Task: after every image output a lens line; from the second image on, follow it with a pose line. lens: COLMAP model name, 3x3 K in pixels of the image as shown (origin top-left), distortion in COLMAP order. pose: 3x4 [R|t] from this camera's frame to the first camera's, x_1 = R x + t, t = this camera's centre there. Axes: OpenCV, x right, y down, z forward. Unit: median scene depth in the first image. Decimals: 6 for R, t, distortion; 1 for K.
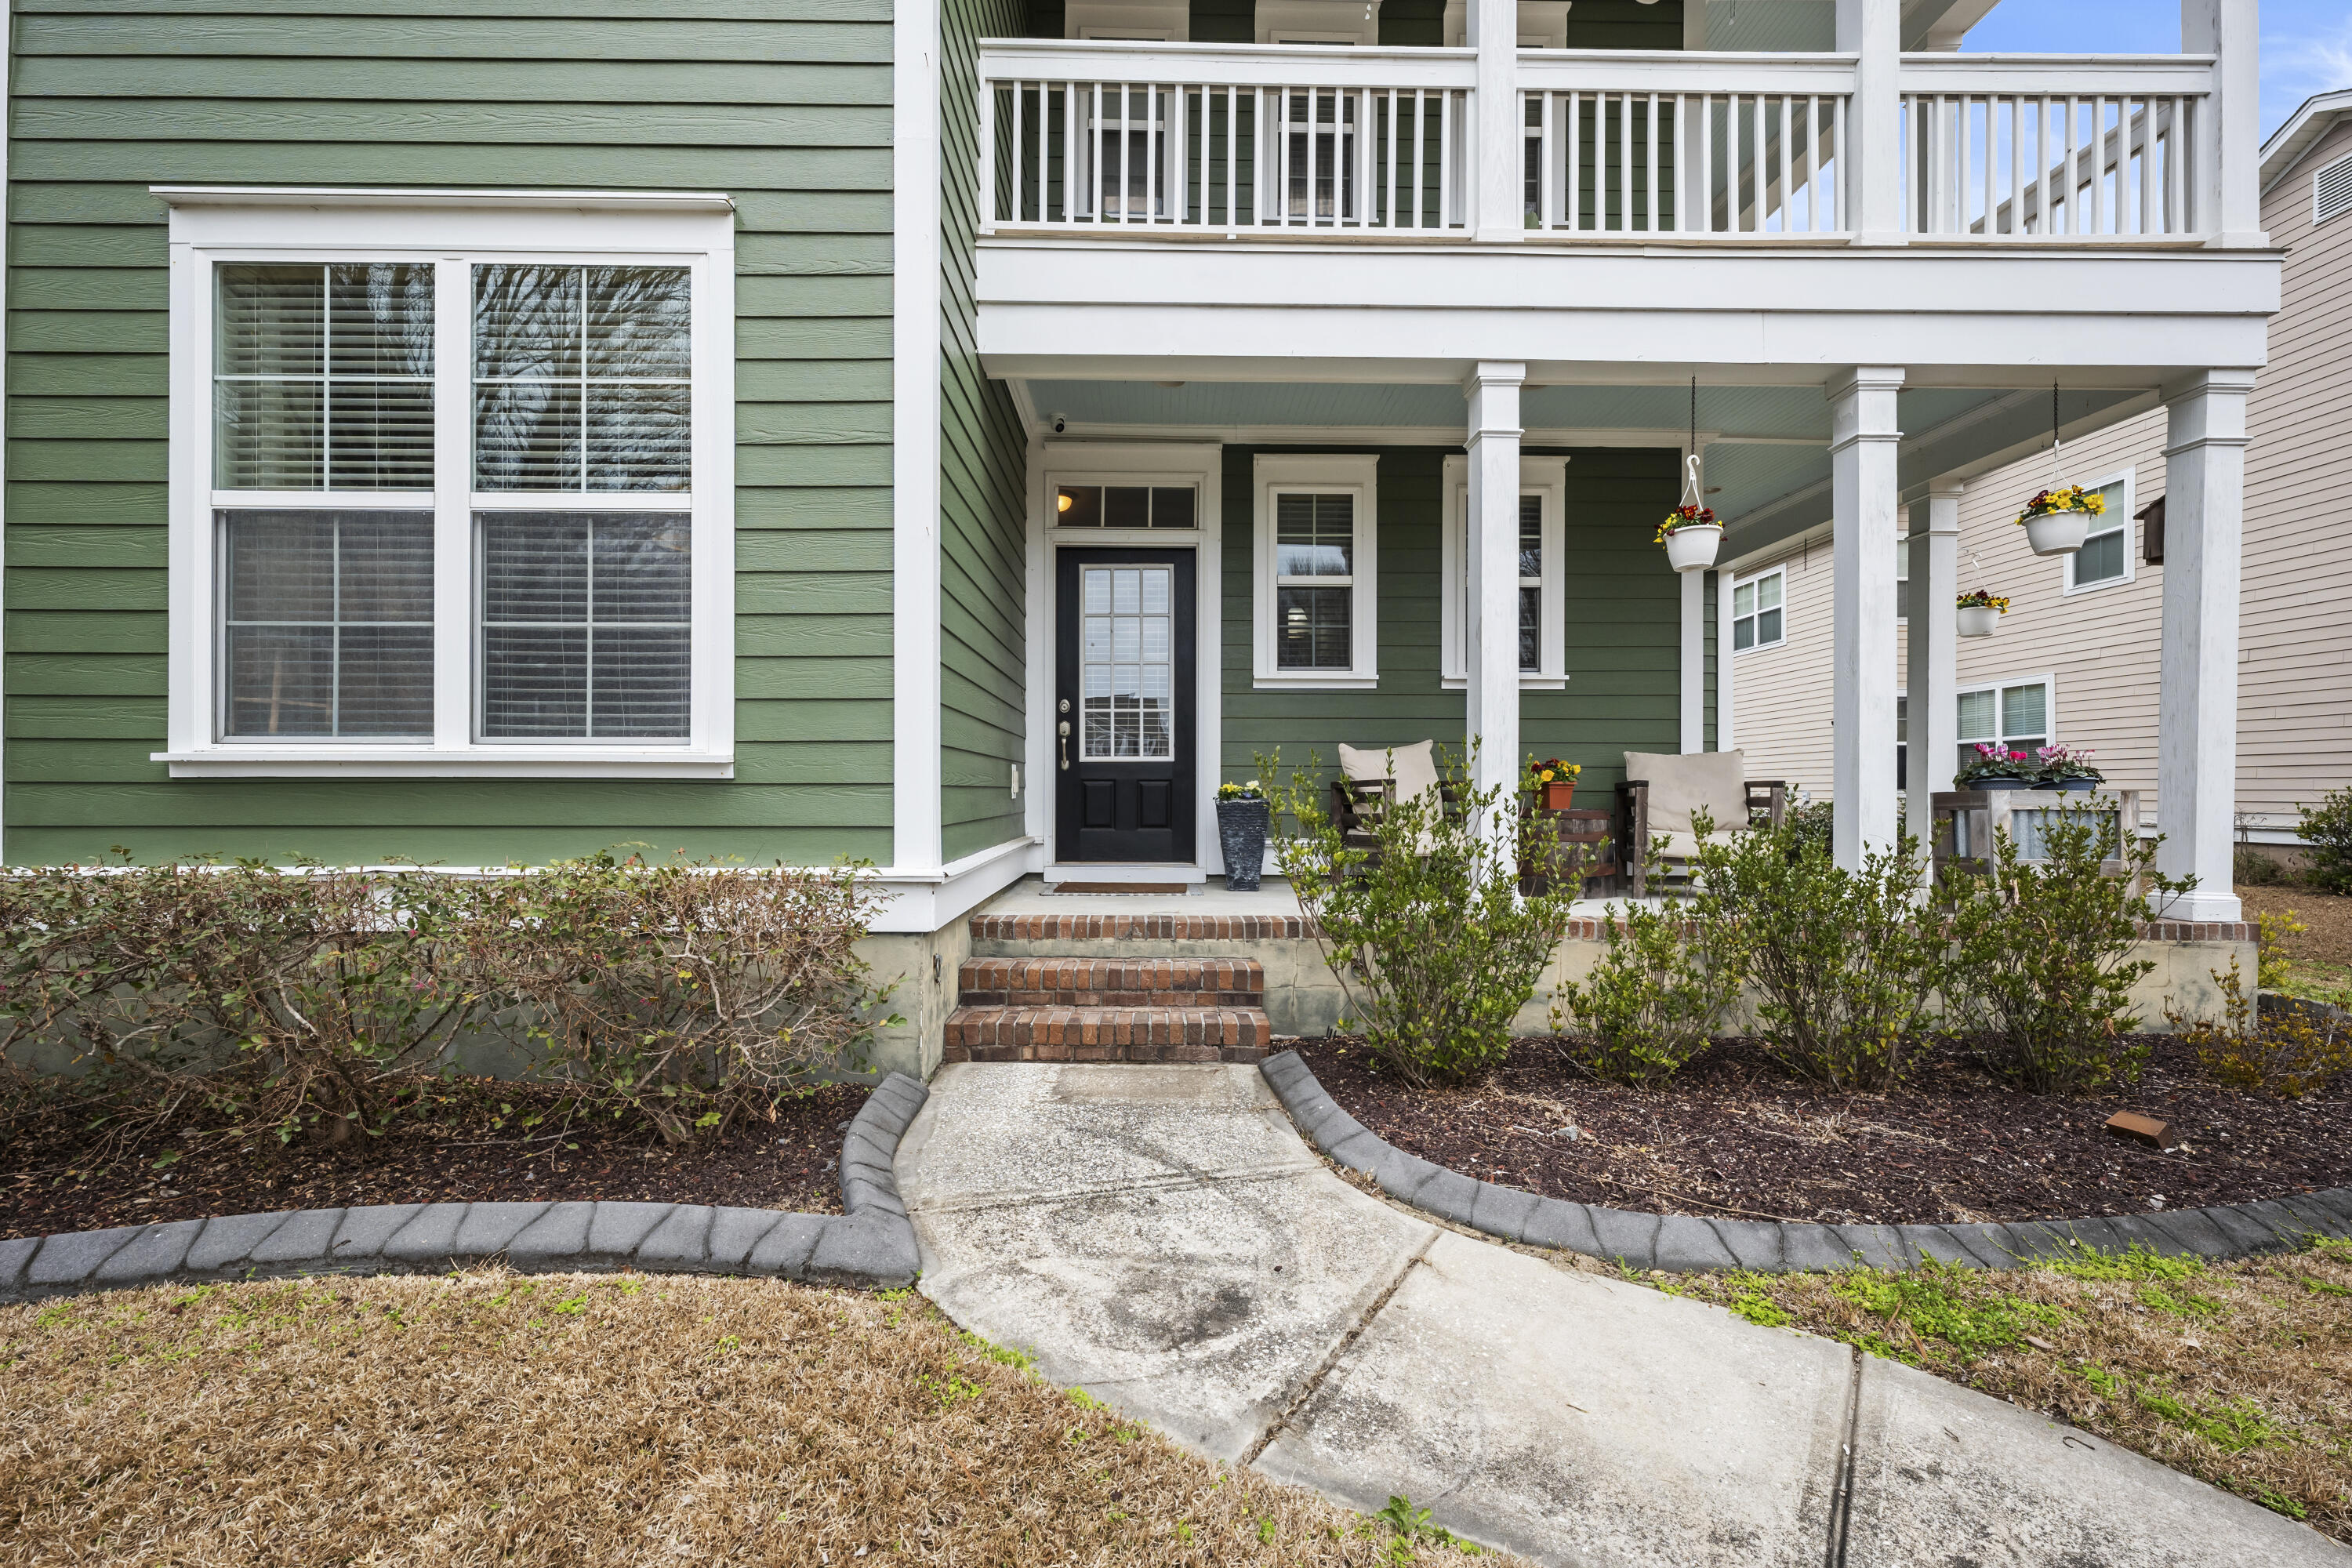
lens RADIAL K [[973.0, 0, 1168.4], [0, 973.0, 793.8], [0, 0, 1]] dist [-0.003291, 0.000245]
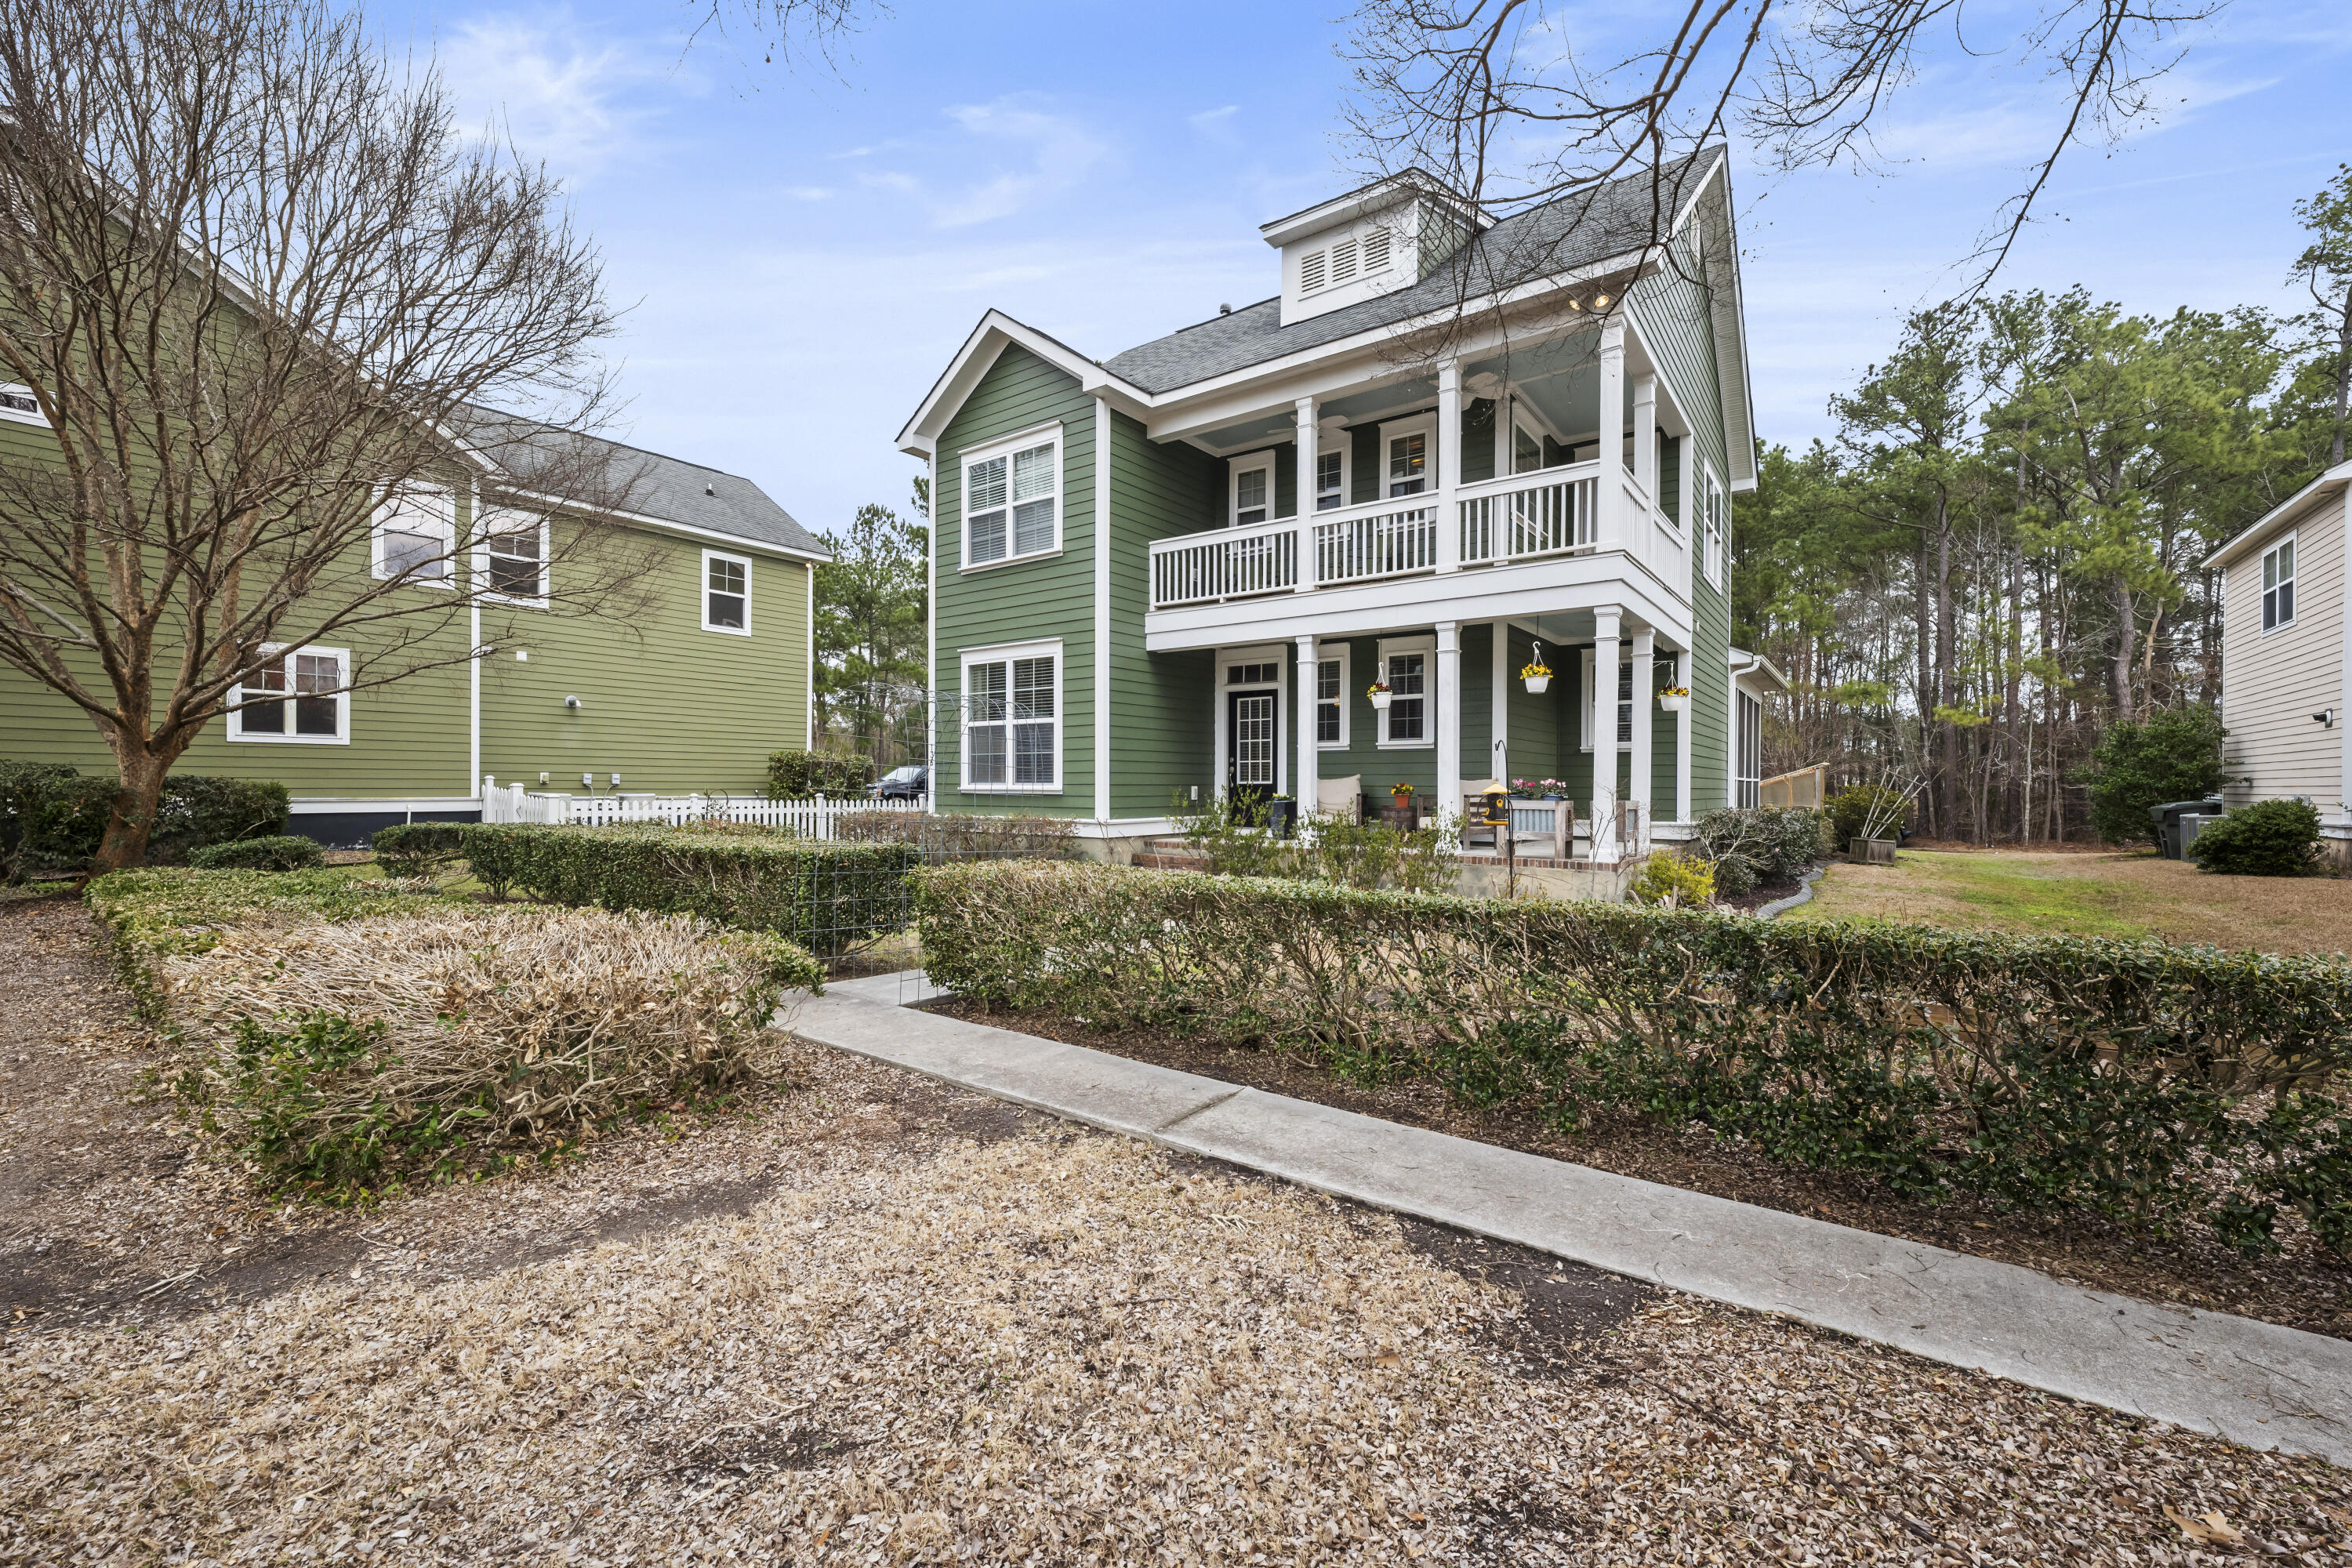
lens RADIAL K [[973.0, 0, 1166.6], [0, 973.0, 785.6], [0, 0, 1]] dist [-0.003291, 0.000245]
pose [[0.783077, -0.000382, -0.621925, 1.667027], [-0.001577, 0.999995, -0.002600, -0.029723], [0.621923, 0.003017, 0.783072, -1.270075]]
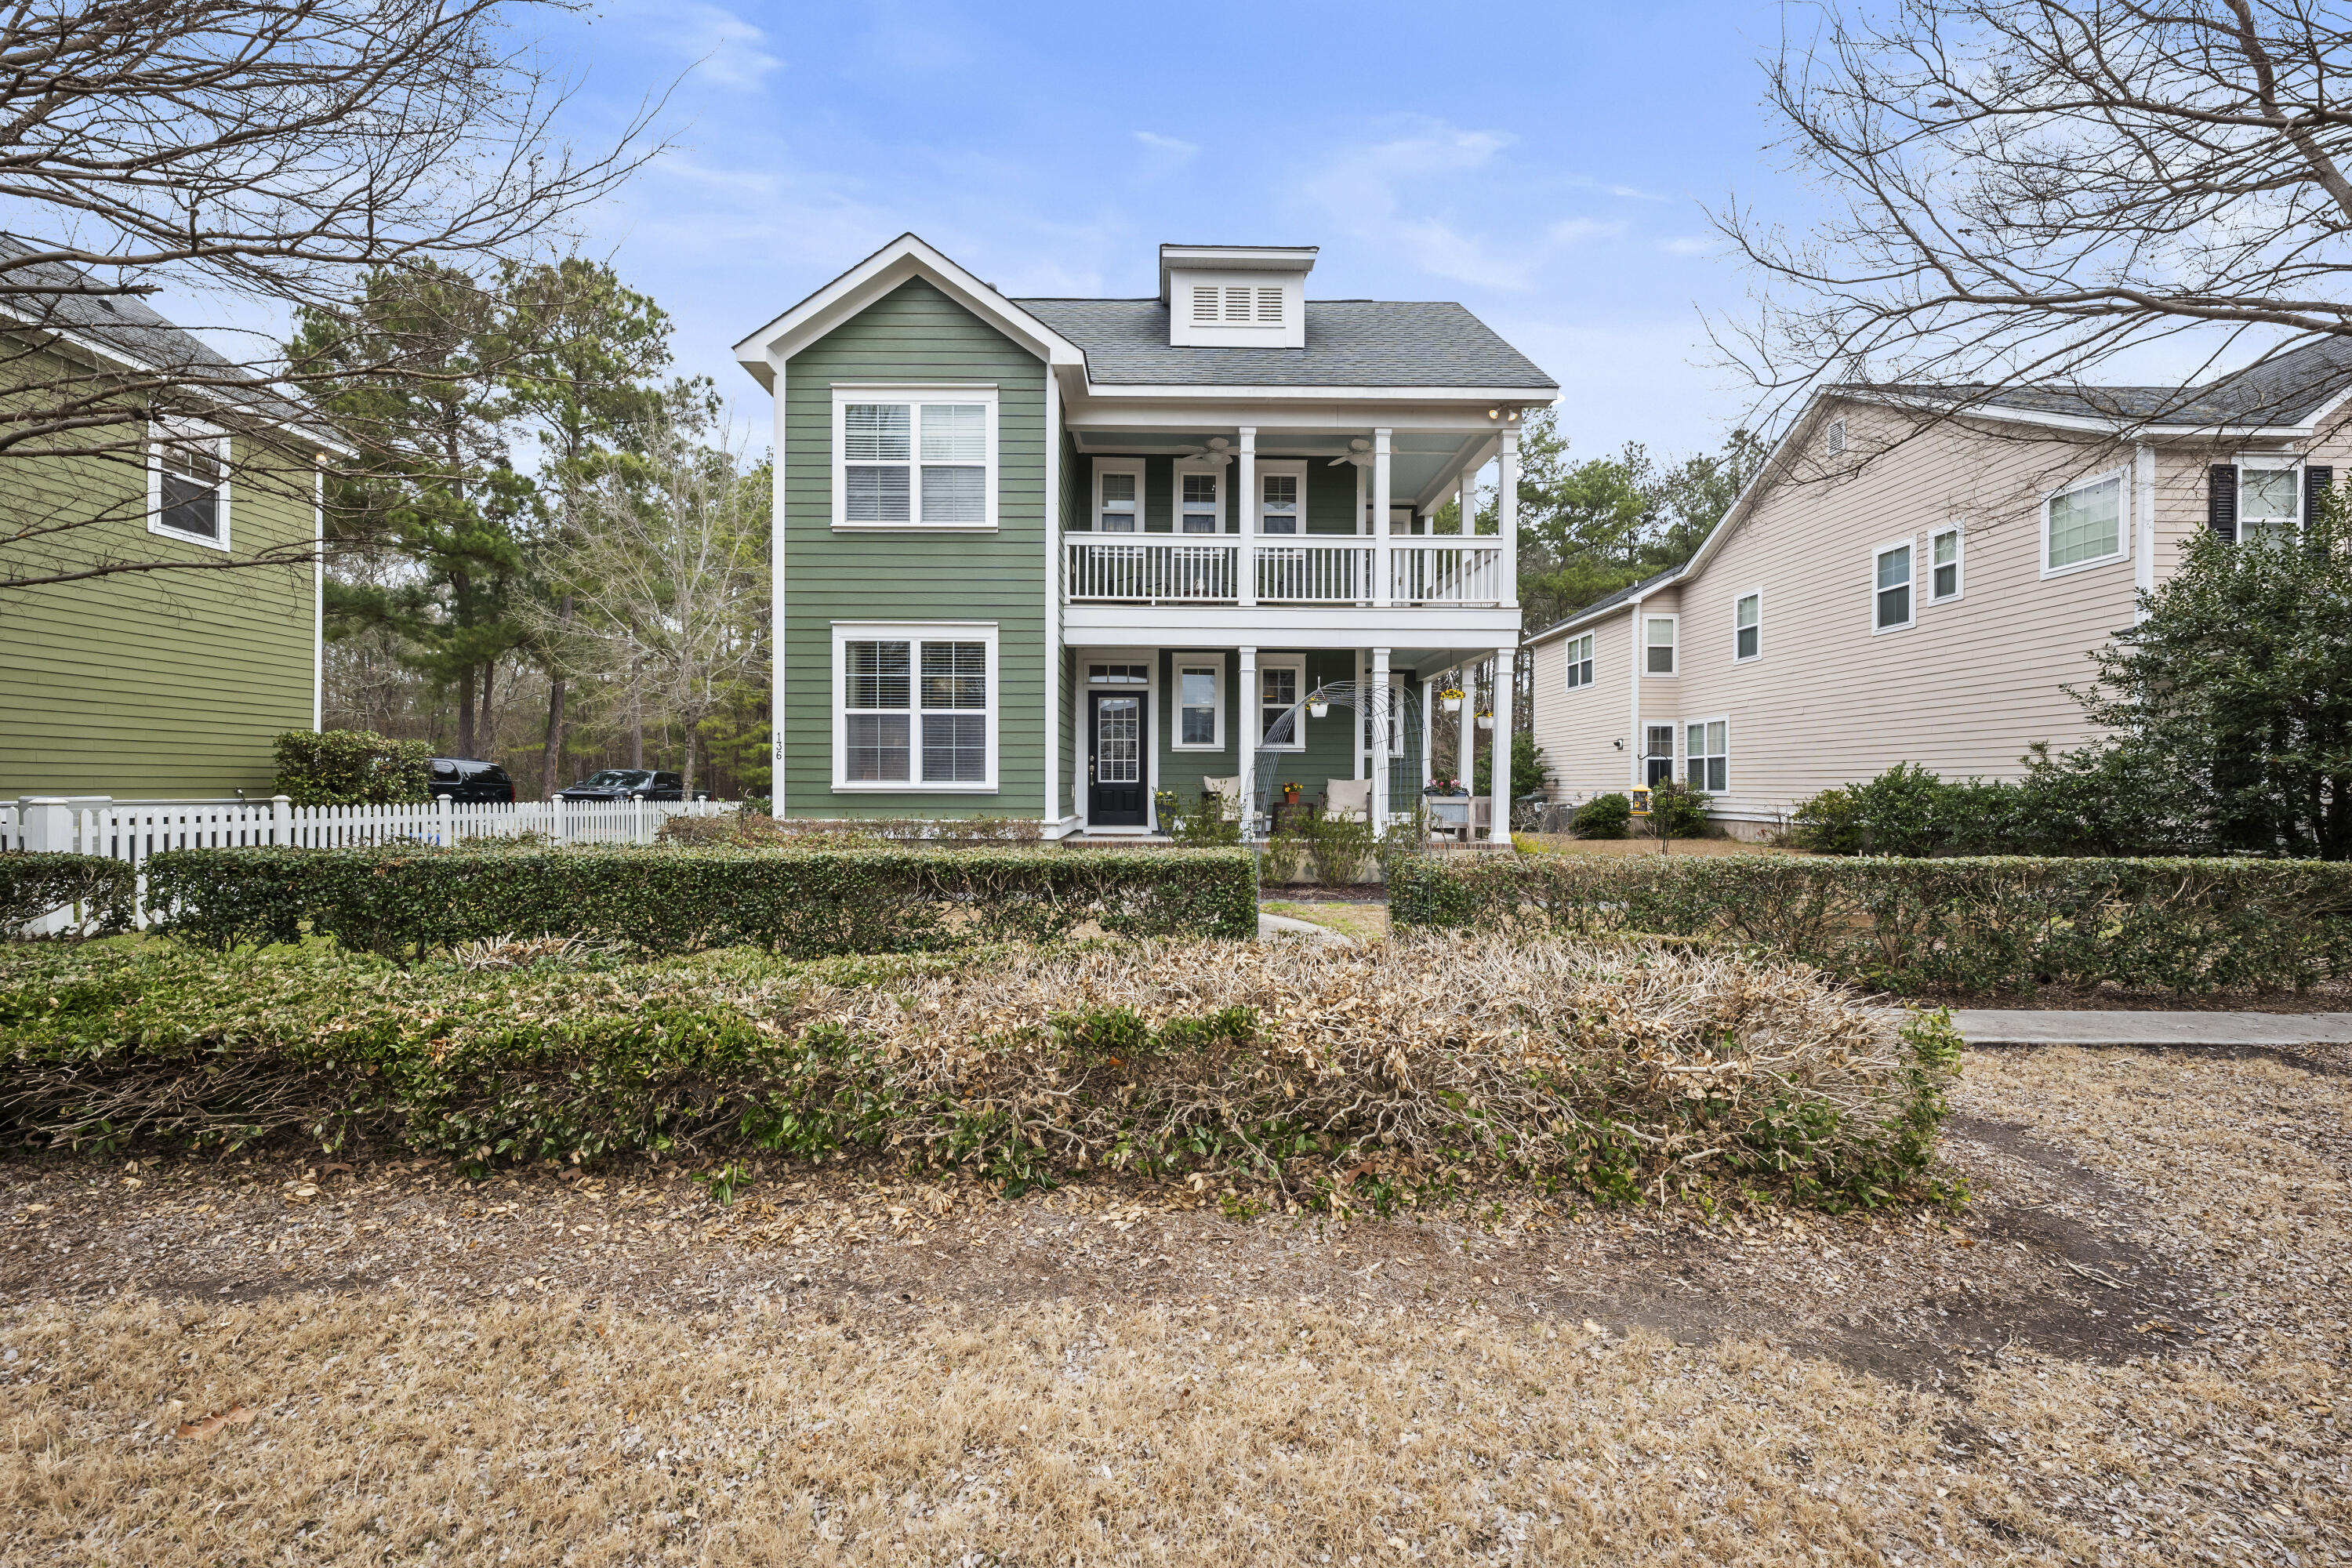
lens RADIAL K [[973.0, 0, 1160.8], [0, 973.0, 785.2], [0, 0, 1]] dist [-0.003291, 0.000245]
pose [[0.999842, 0.001903, -0.017651, 0.136922], [-0.001918, 0.999998, -0.000824, -0.033038], [0.017649, 0.000858, 0.999844, -1.824010]]
